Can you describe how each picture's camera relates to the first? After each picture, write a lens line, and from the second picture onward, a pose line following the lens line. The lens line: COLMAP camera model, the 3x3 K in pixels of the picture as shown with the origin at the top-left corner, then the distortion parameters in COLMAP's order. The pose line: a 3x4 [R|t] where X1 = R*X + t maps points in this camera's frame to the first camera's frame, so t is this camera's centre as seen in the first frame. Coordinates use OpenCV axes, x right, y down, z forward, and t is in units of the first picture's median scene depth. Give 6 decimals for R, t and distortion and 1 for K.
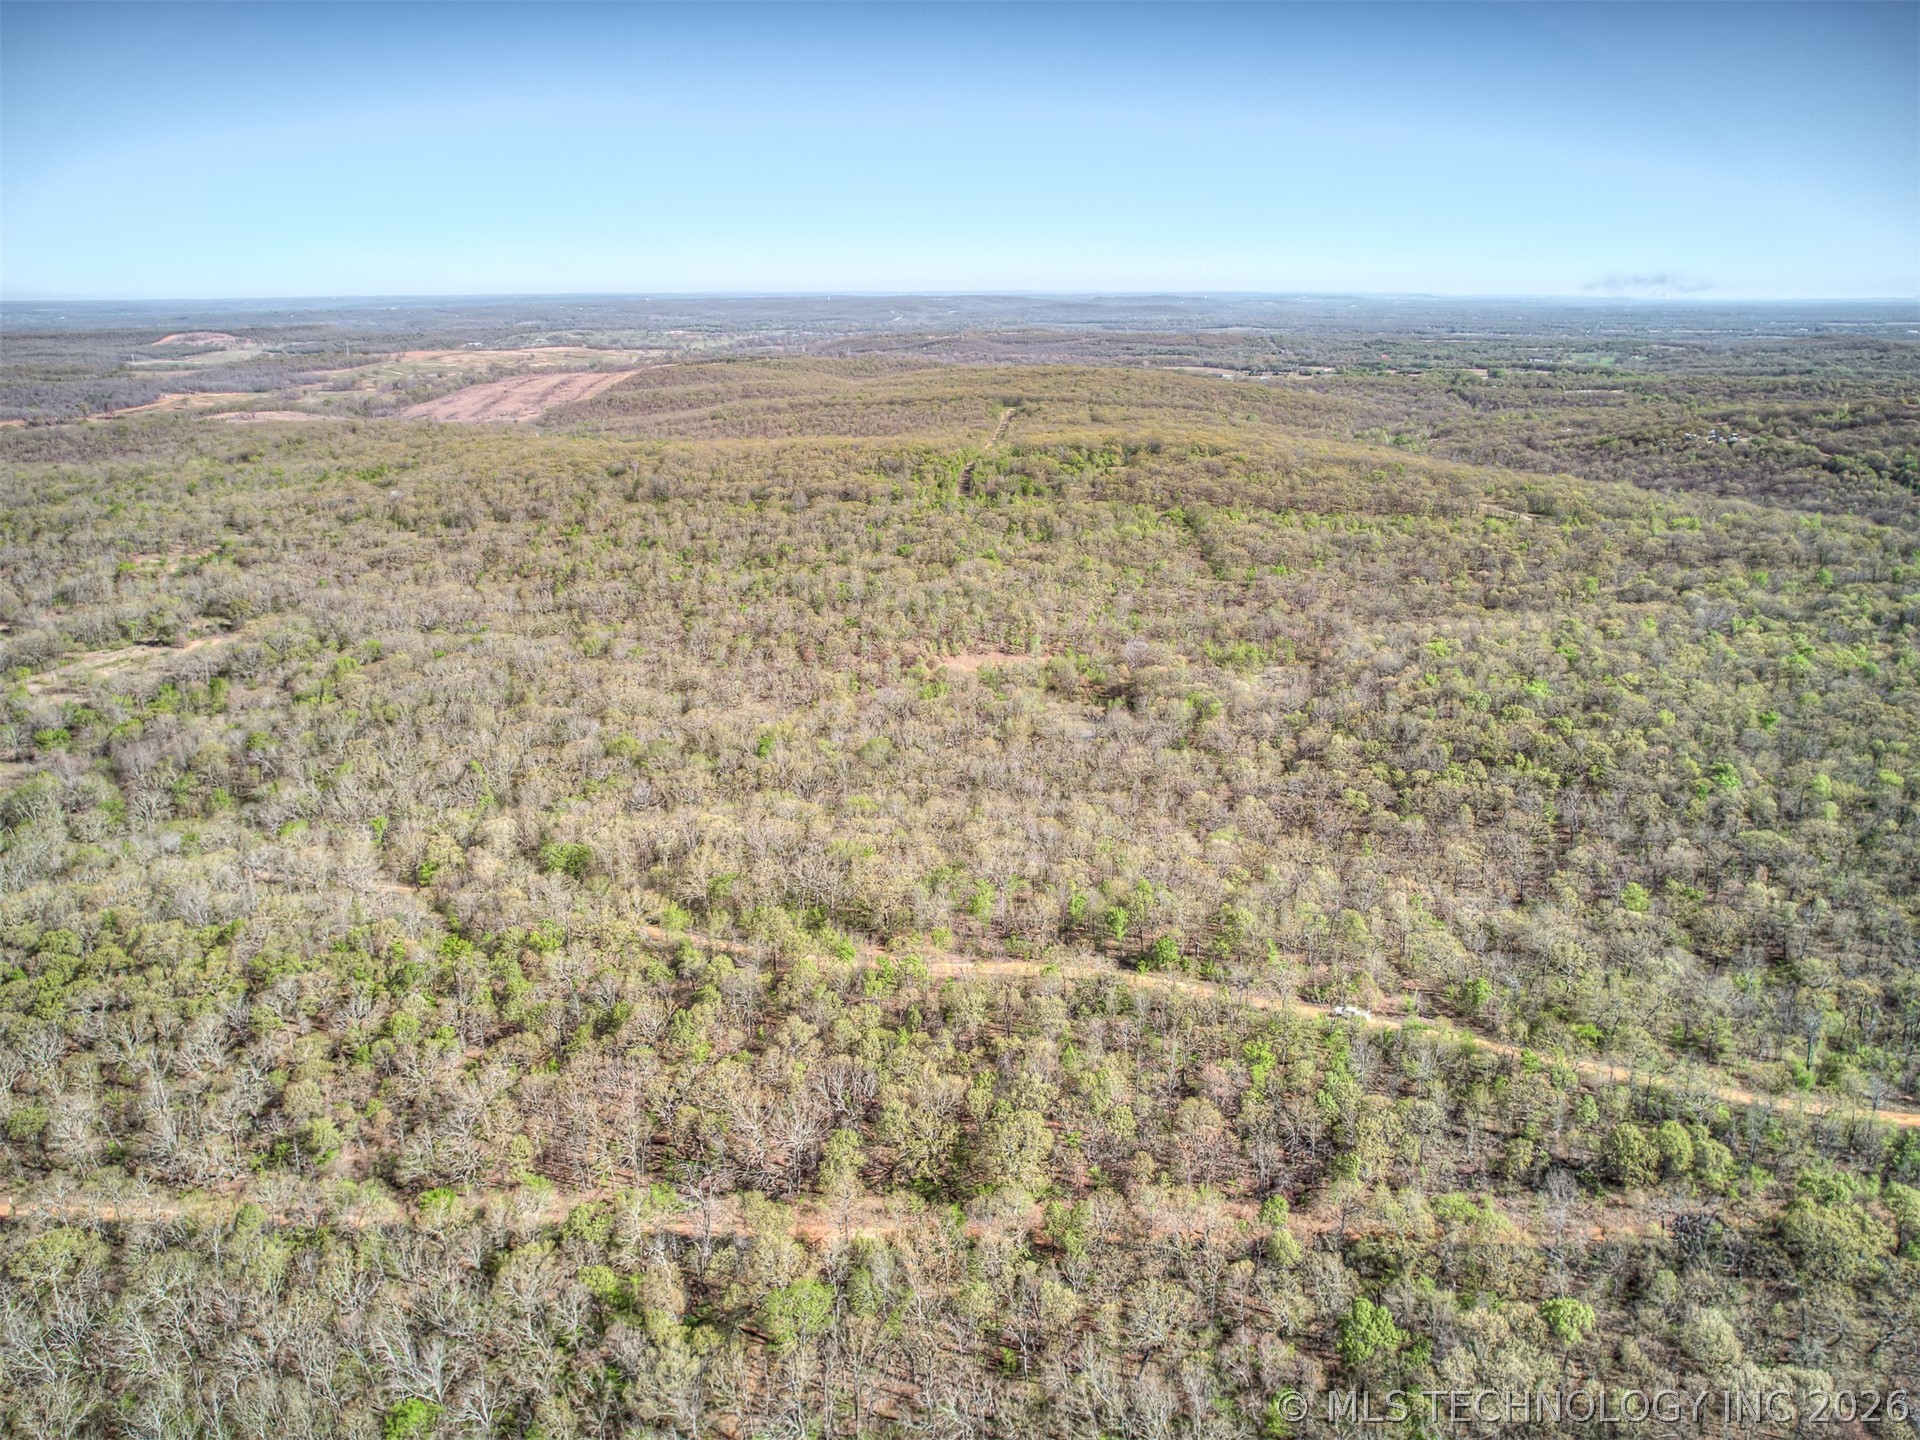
lens RADIAL K [[1369.8, 0, 952.4], [0, 1369.8, 723.3], [0, 0, 1]] dist [-0.081307, 0.068812]
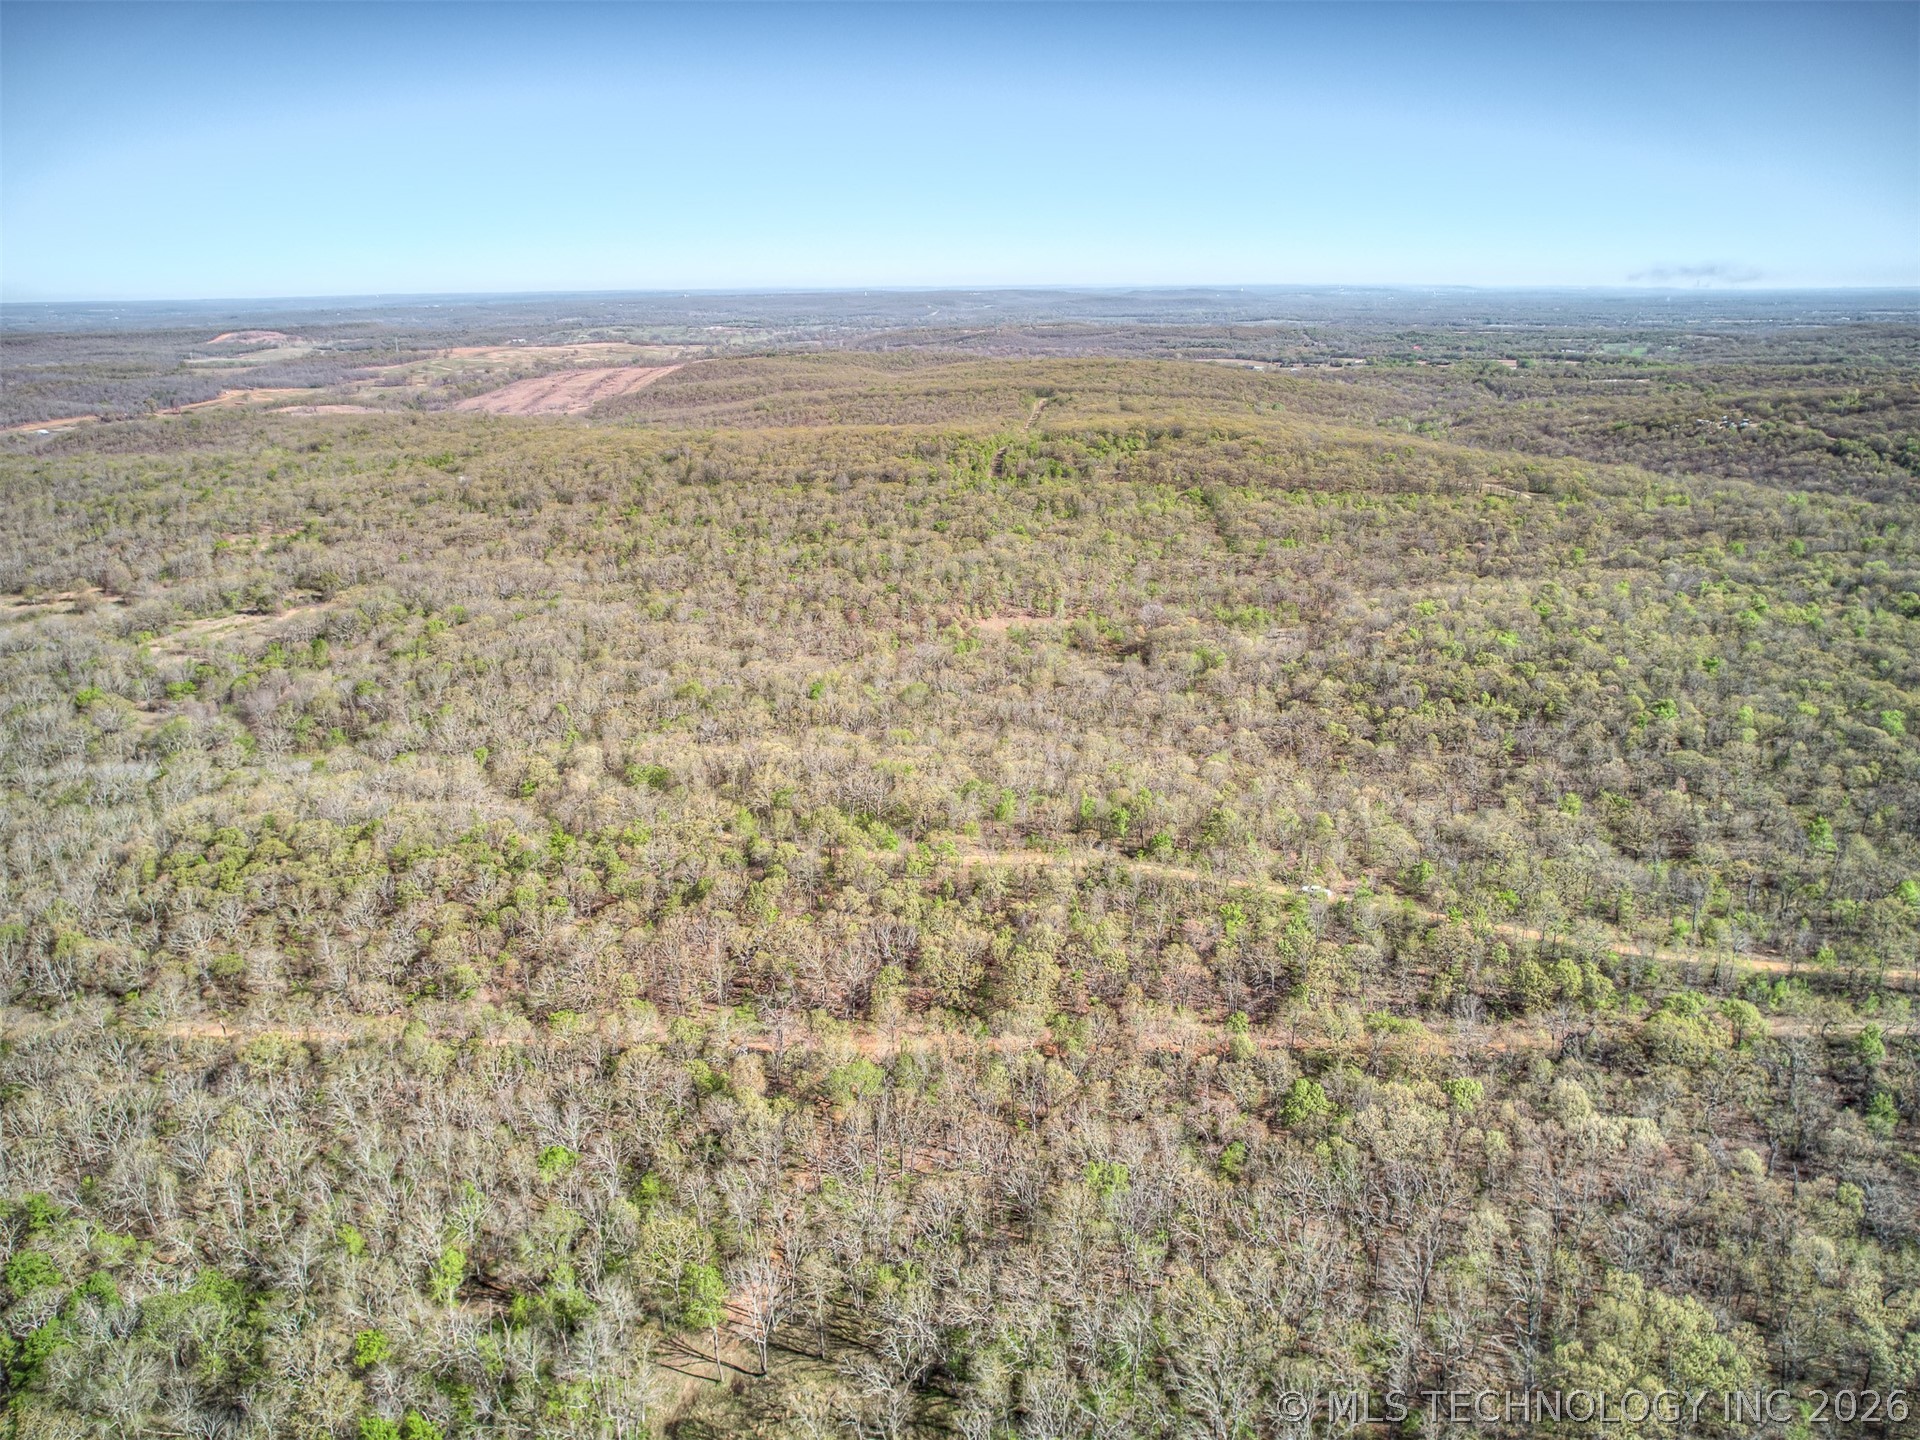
lens RADIAL K [[1369.8, 0, 960.9], [0, 1369.8, 718.5], [0, 0, 1]] dist [-0.081307, 0.068812]
pose [[0.999789, -0.000297, -0.020536, 0.004682], [0.000306, 1.000000, 0.000393, 0.036926], [0.020536, -0.000400, 0.999789, -0.116927]]
